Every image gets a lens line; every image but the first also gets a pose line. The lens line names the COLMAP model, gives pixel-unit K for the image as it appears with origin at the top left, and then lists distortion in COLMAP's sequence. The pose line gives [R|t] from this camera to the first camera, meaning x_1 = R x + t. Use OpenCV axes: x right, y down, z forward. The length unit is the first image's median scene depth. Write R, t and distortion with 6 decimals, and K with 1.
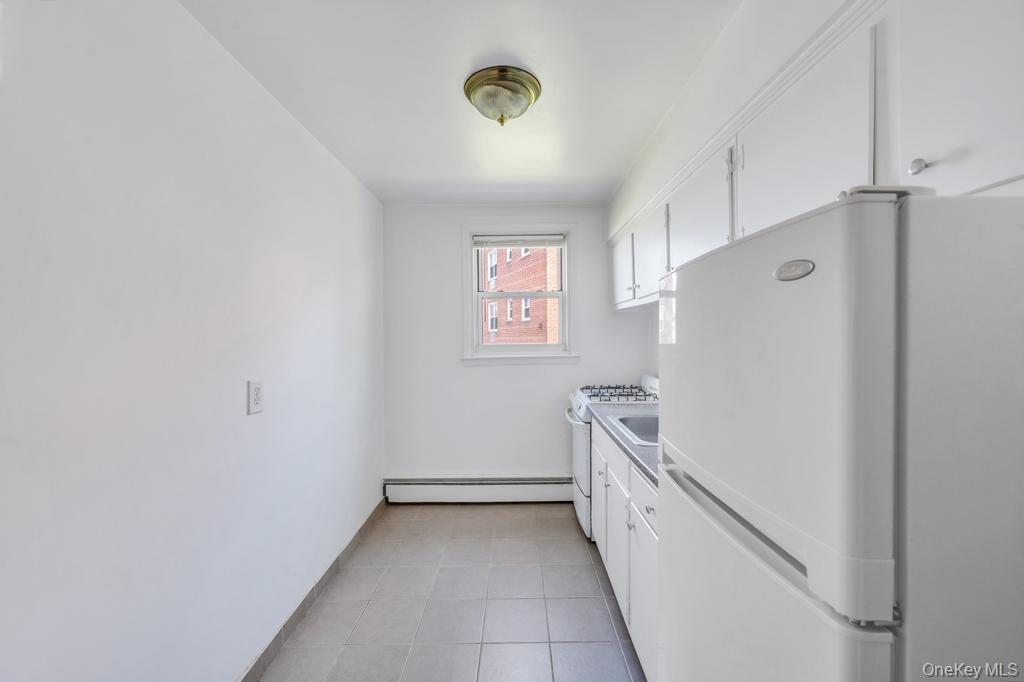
lens RADIAL K [[412.5, 0, 512.5], [0, 412.5, 333.2], [0, 0, 1]] dist [-0.001504, -0.000188]
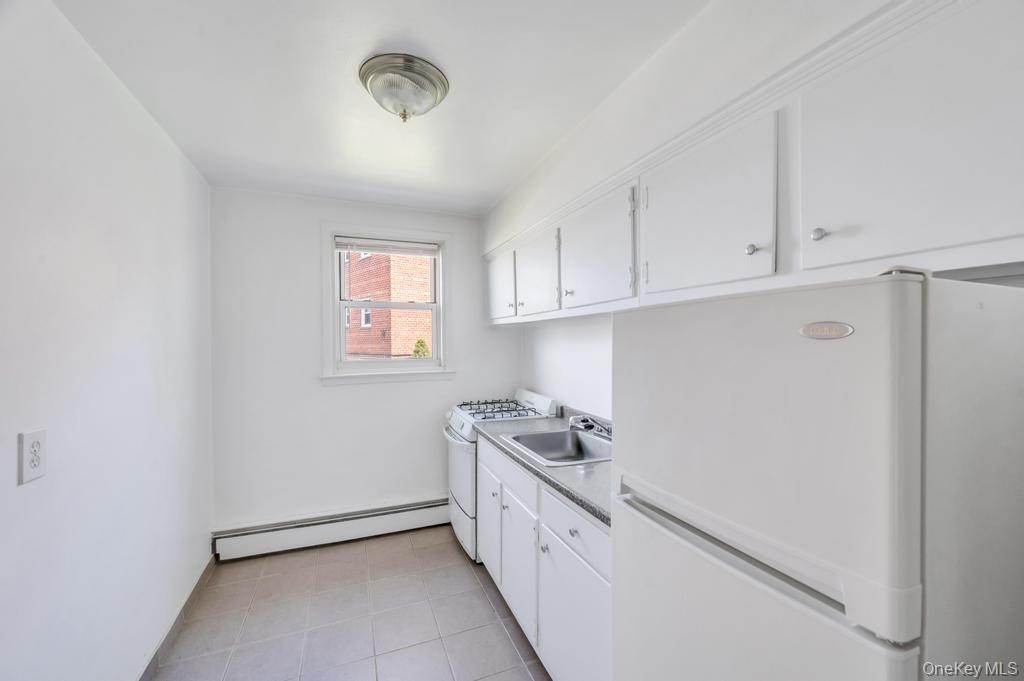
lens RADIAL K [[416.1, 0, 512.0], [0, 416.1, 340.5], [0, 0, 1]] dist [-0.000249, -0.000640]
pose [[0.925884, 0.005013, 0.377775, -0.105041], [-0.006063, 0.999980, 0.001590, -0.024635], [-0.377760, -0.003763, 0.925896, 0.056969]]
